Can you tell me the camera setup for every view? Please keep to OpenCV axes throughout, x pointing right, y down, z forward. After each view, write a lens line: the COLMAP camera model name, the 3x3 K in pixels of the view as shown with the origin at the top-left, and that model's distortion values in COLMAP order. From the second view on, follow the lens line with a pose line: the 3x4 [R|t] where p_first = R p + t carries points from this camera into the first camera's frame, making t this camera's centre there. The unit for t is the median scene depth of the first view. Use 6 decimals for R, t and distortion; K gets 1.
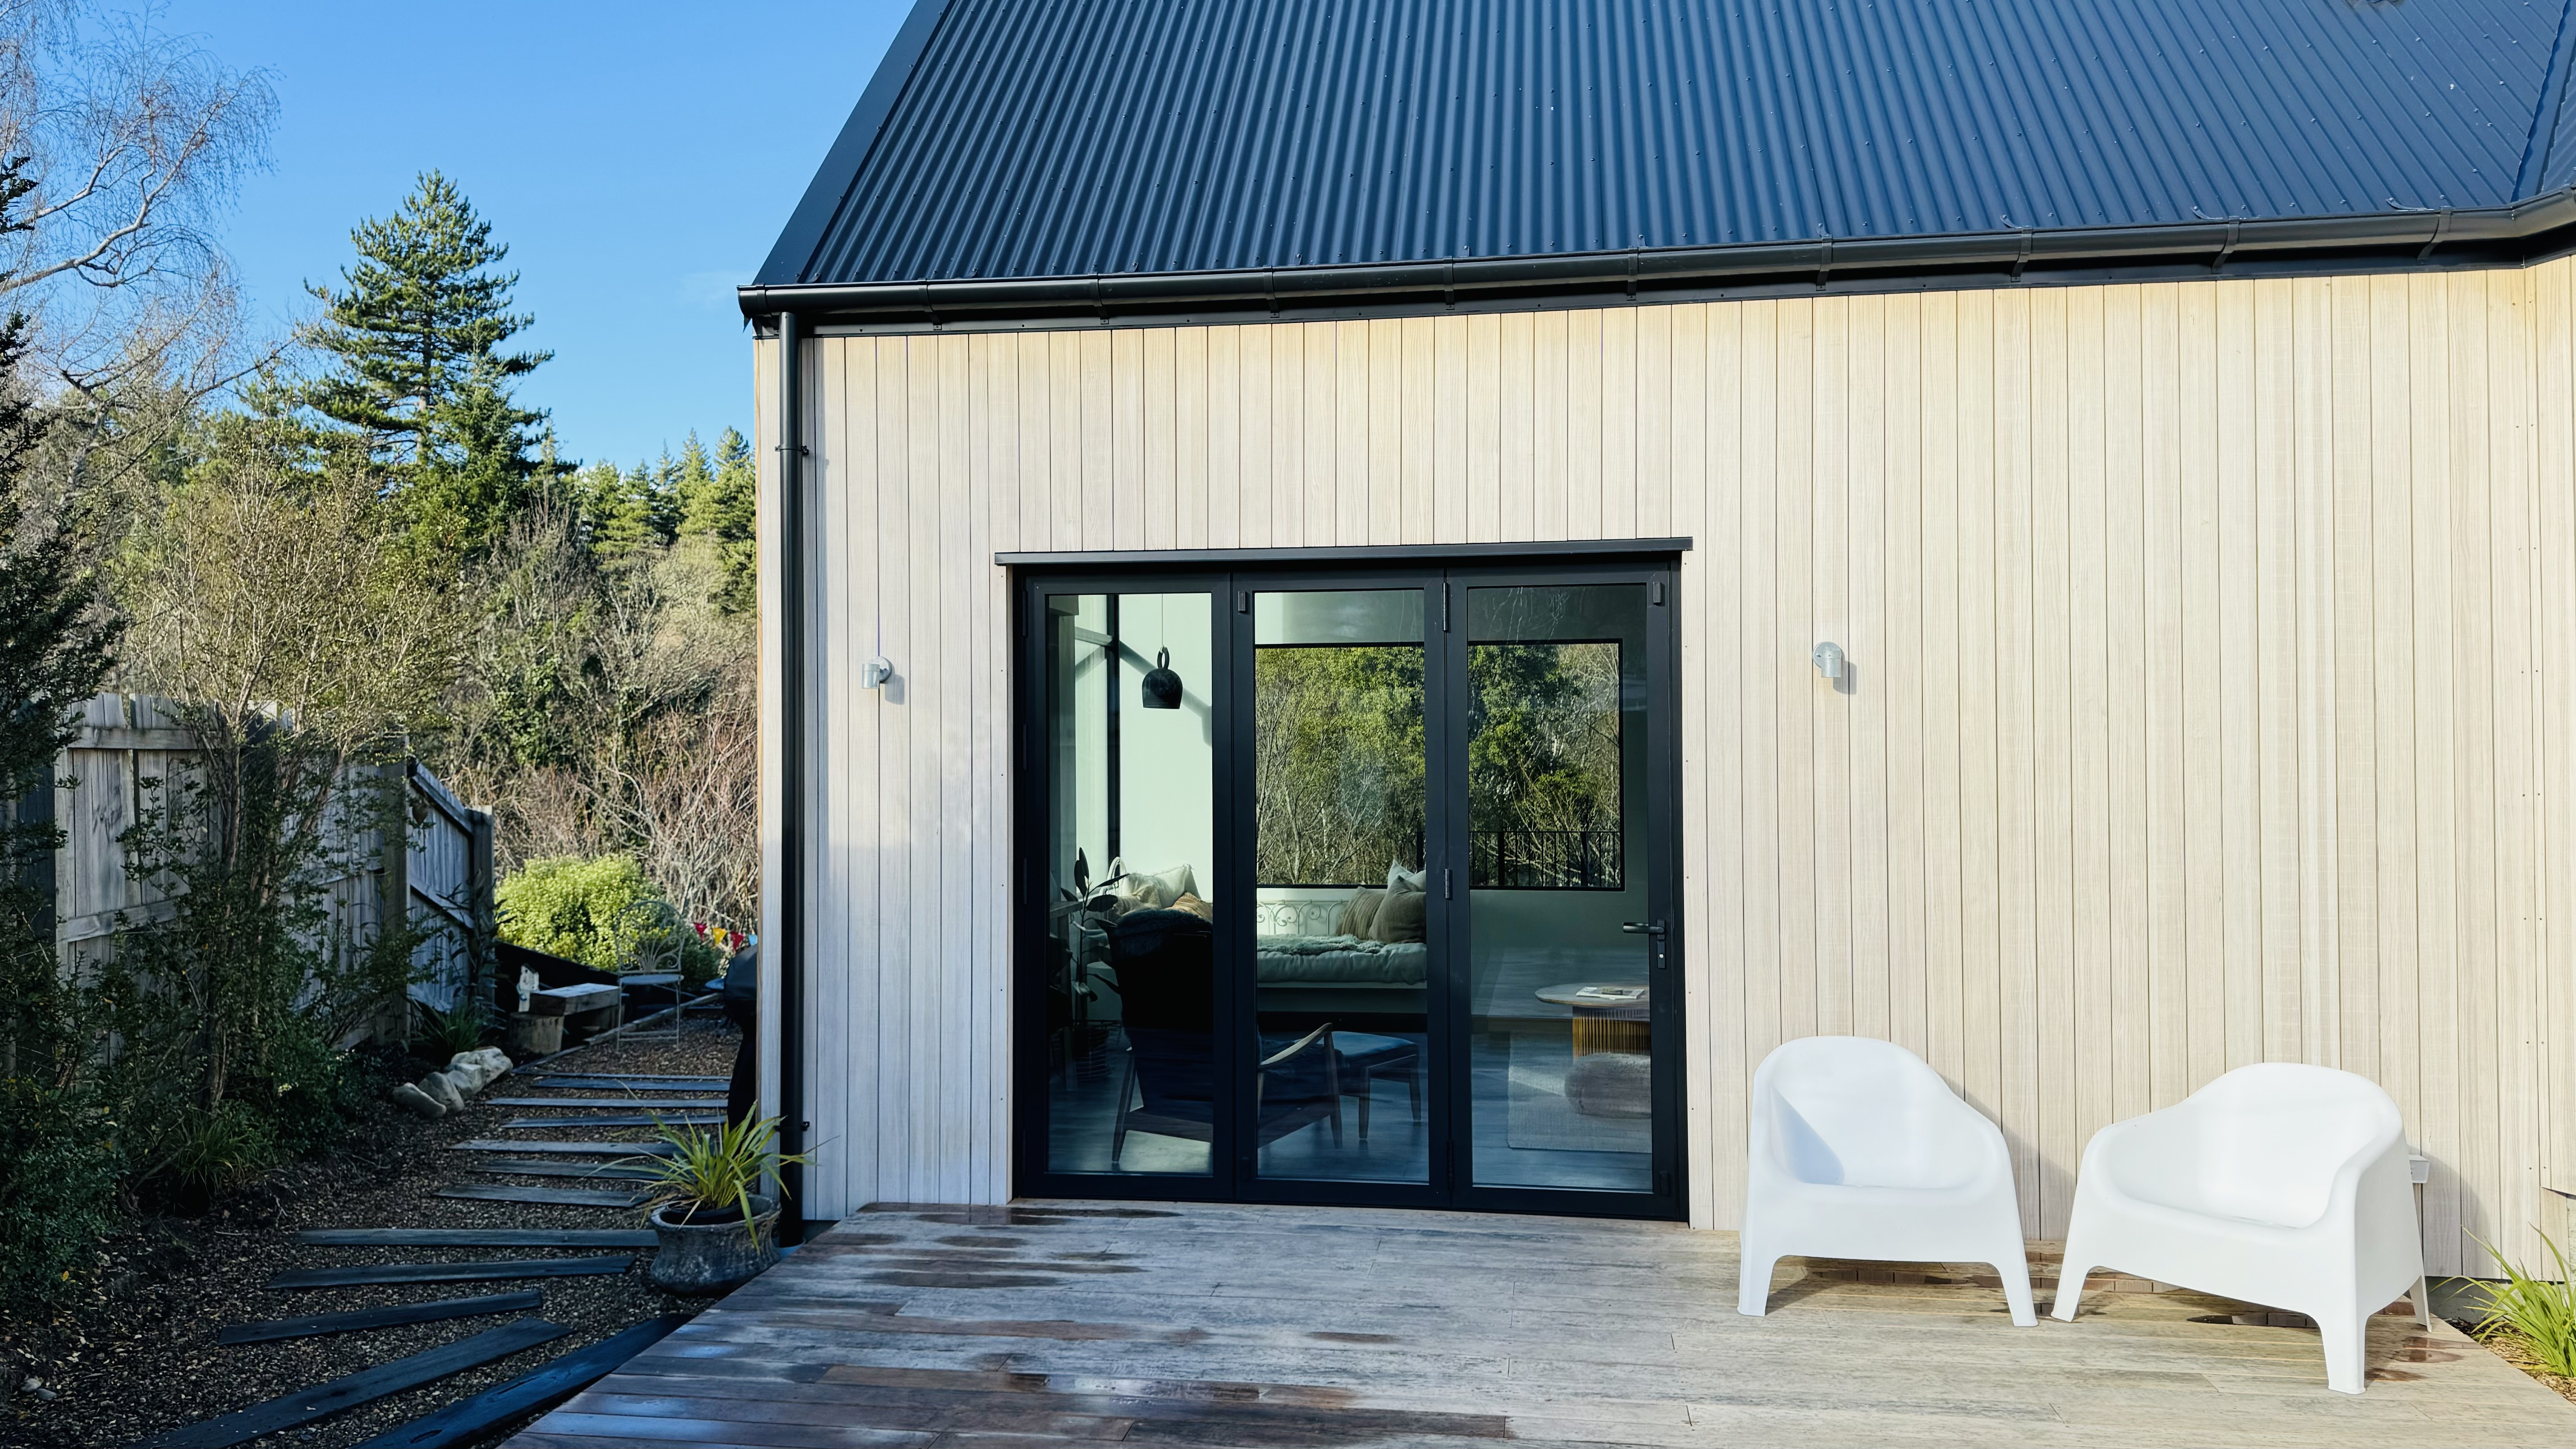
lens RADIAL K [[1785.4, 0, 1299.2], [0, 1785.4, 727.1], [0, 0, 1]] dist [0.075201, -0.096274]
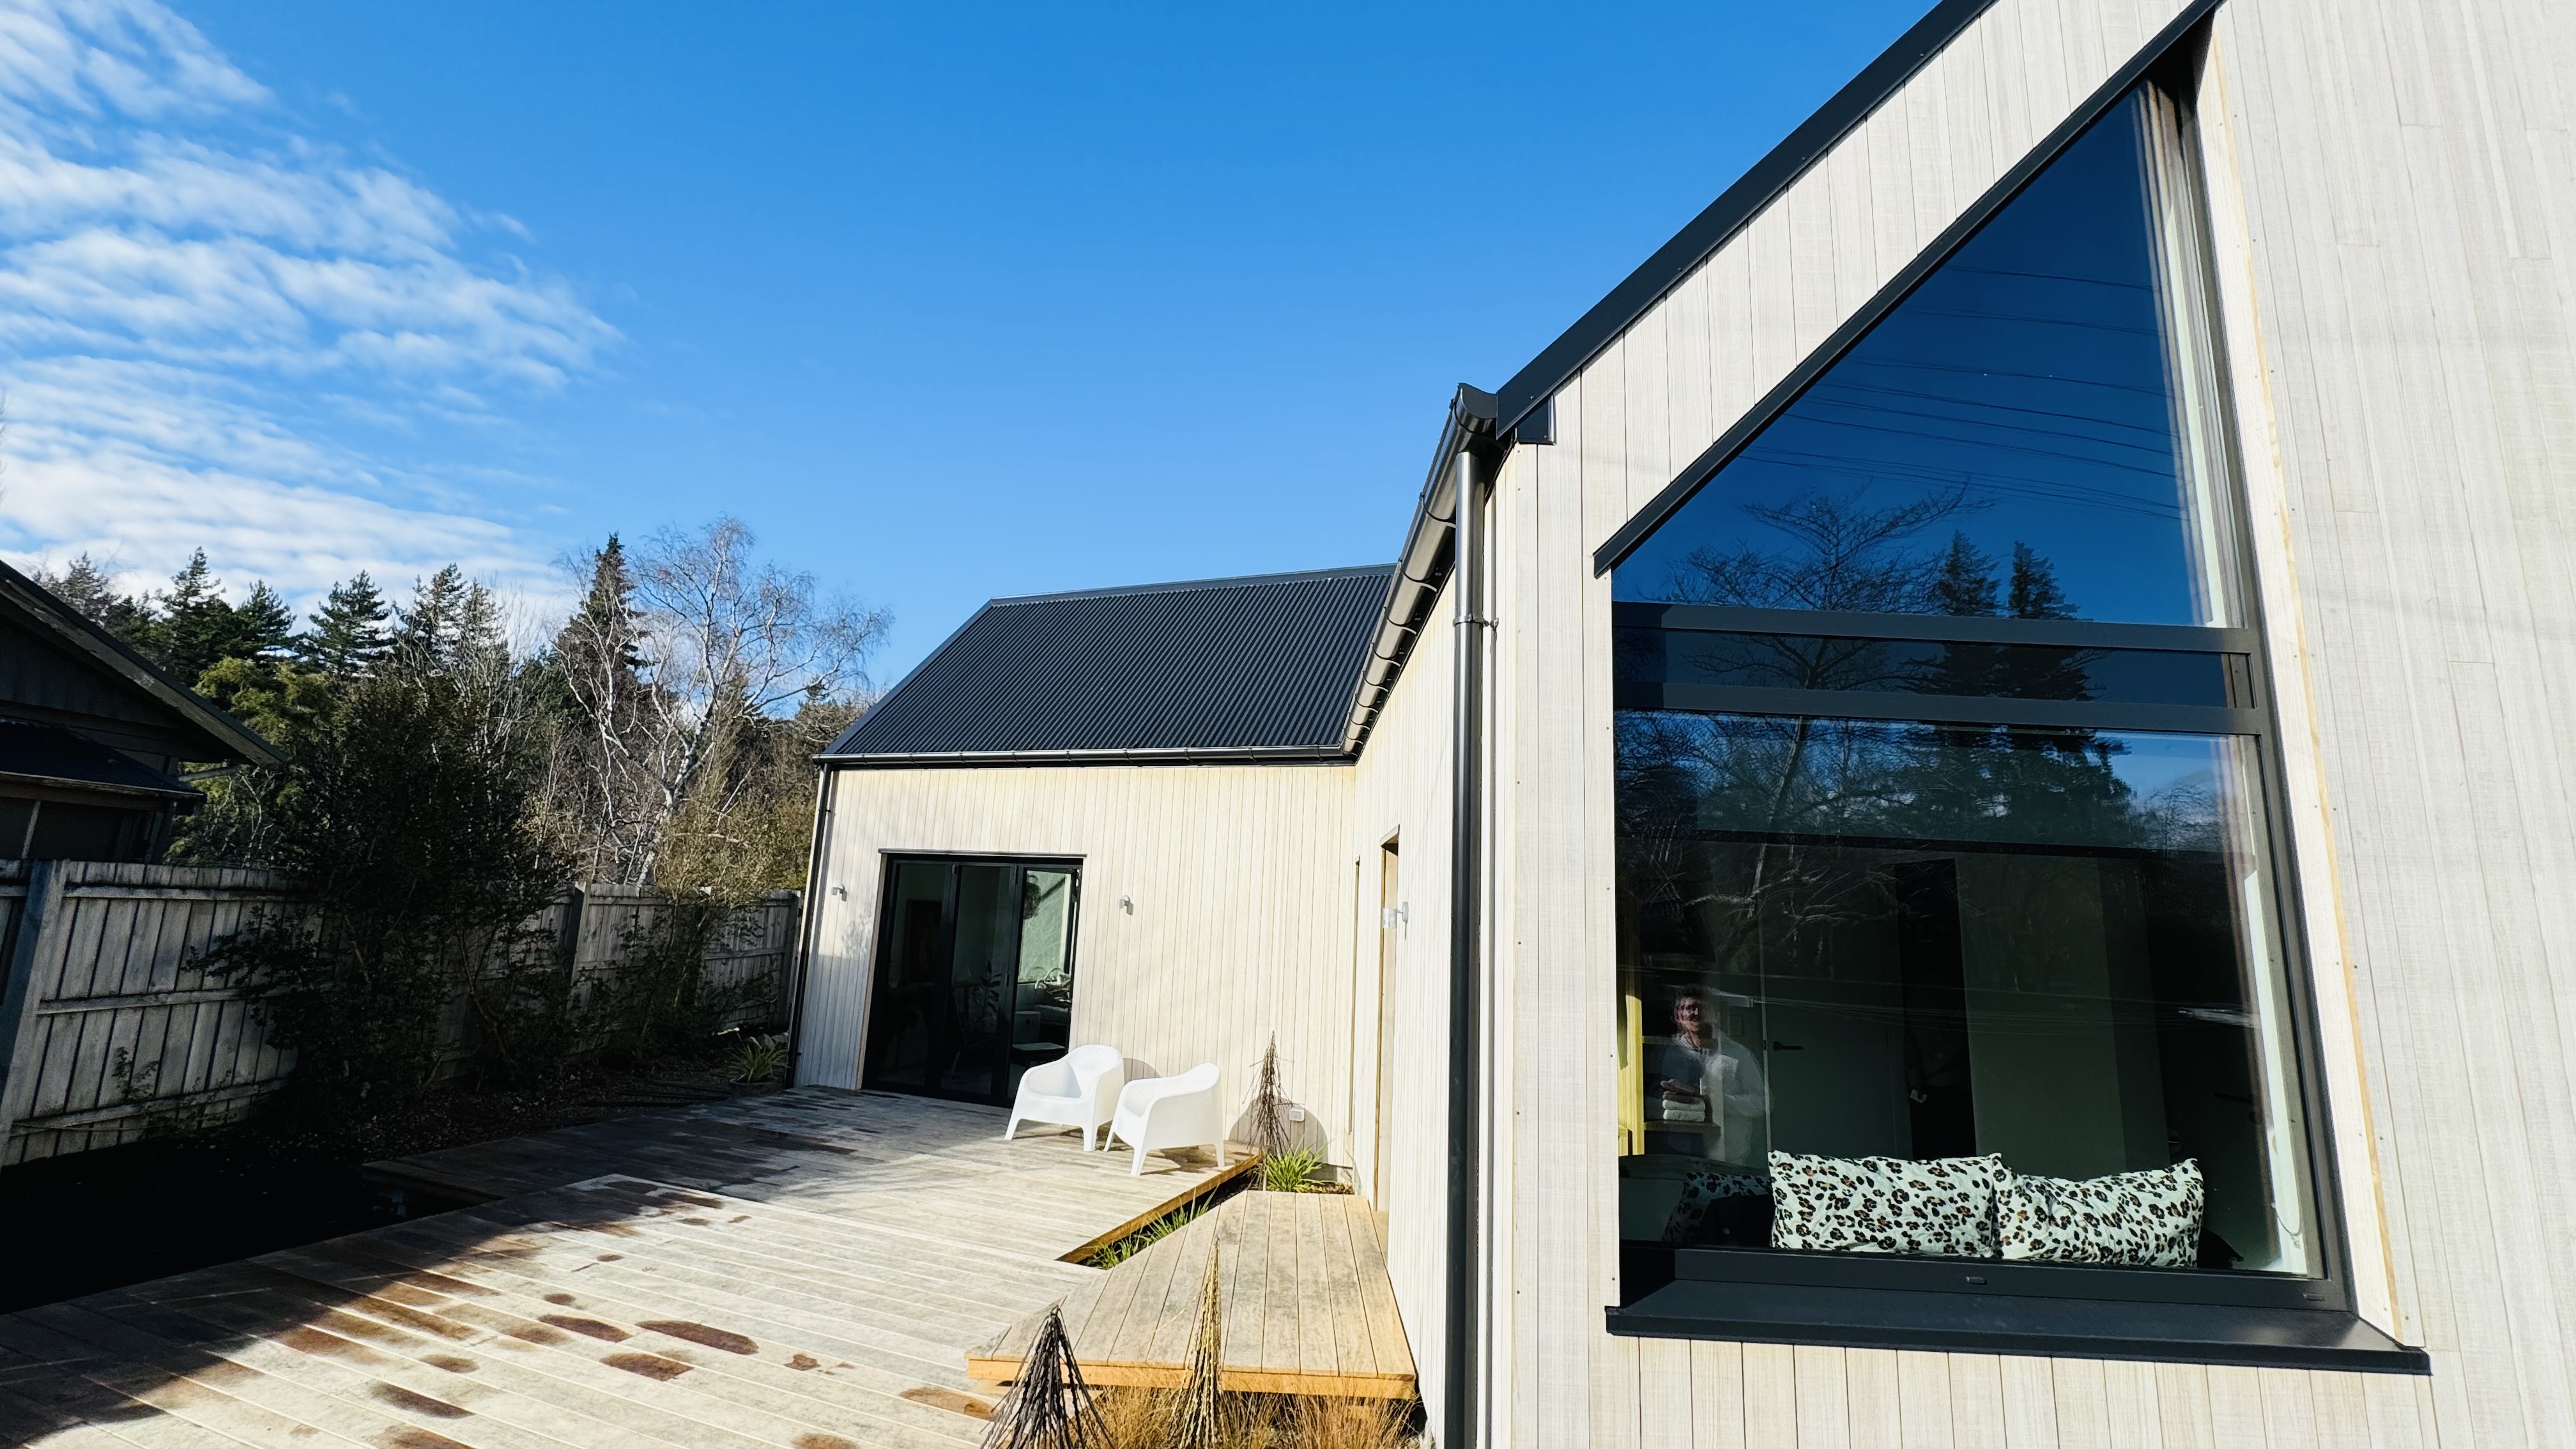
lens RADIAL K [[1010.7, 0, 1285.4], [0, 1010.7, 729.6], [0, 0, 1]] dist [0.002121, 0.000817]
pose [[0.973417, 0.007877, -0.228903, 0.815437], [-0.045783, 0.985930, -0.160767, -0.055583], [0.224416, 0.166973, 0.960082, -0.410113]]
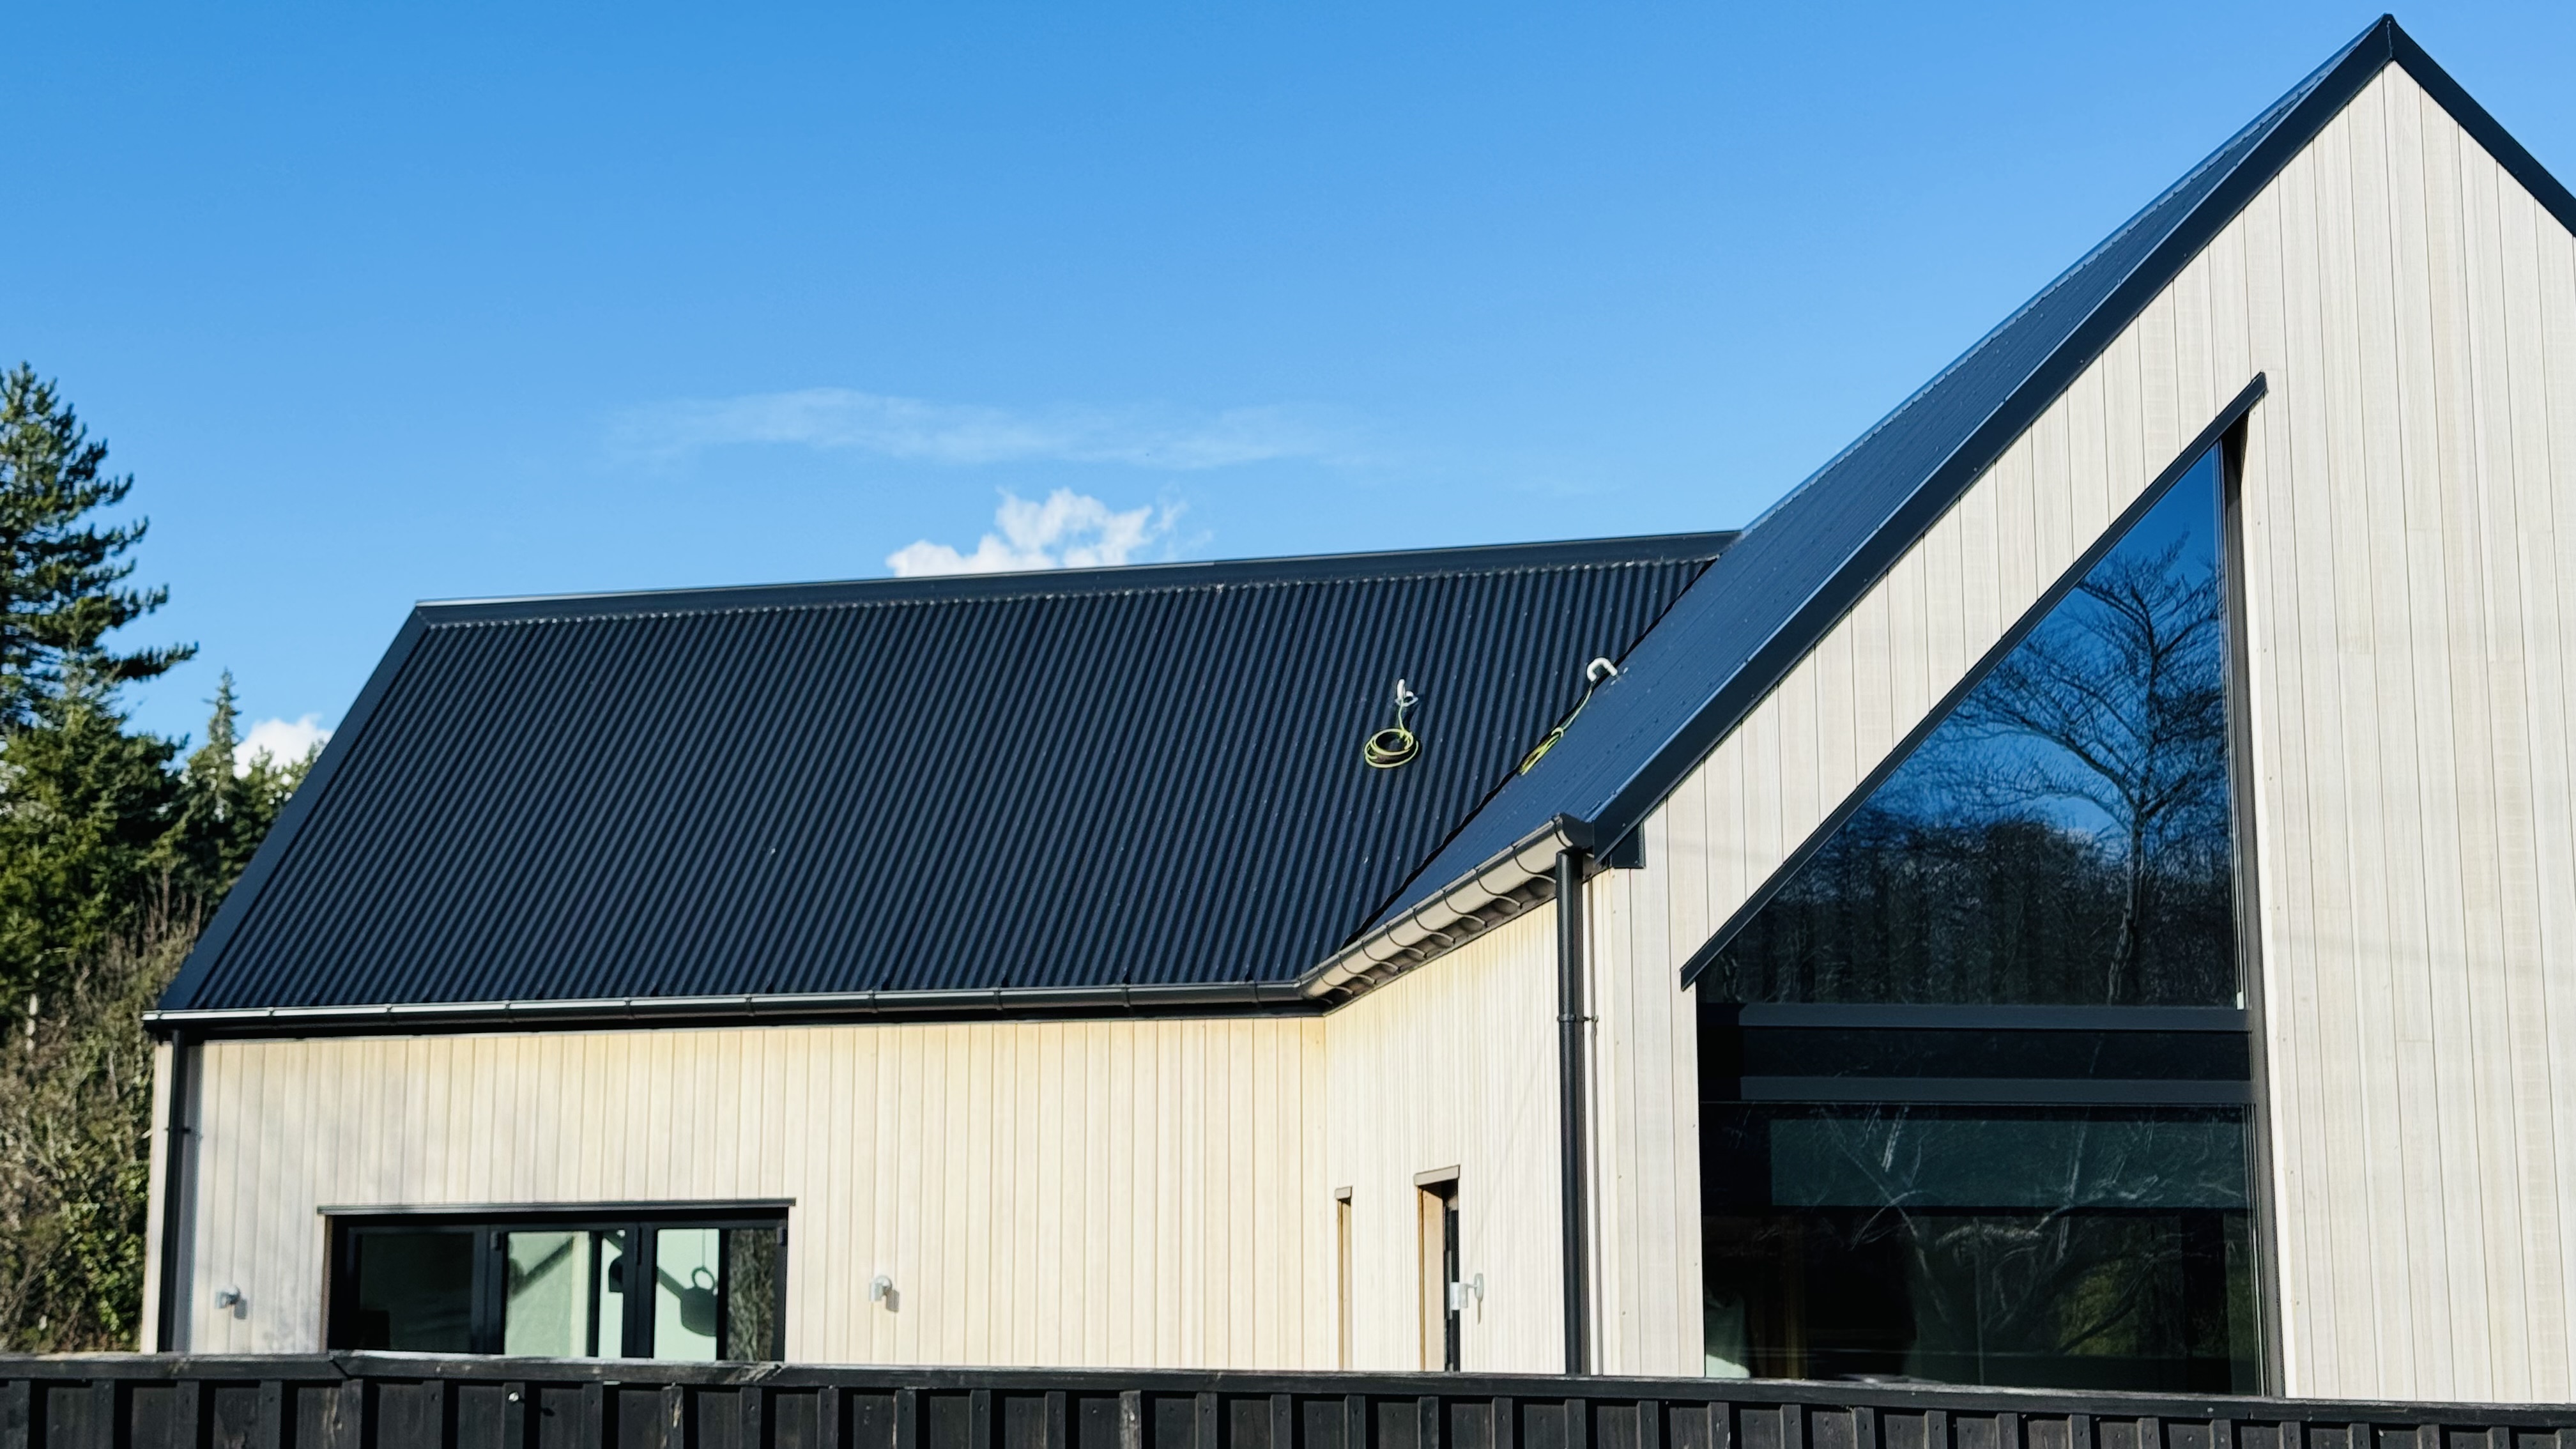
lens RADIAL K [[3467.0, 0, 1281.7], [0, 3467.0, 782.4], [0, 0, 1]] dist [0.149236, -0.023546]
pose [[0.994902, -0.013867, -0.099885, 0.821026], [0.001193, 0.992049, -0.125848, -0.080531], [0.100836, 0.125088, 0.987008, -1.572973]]
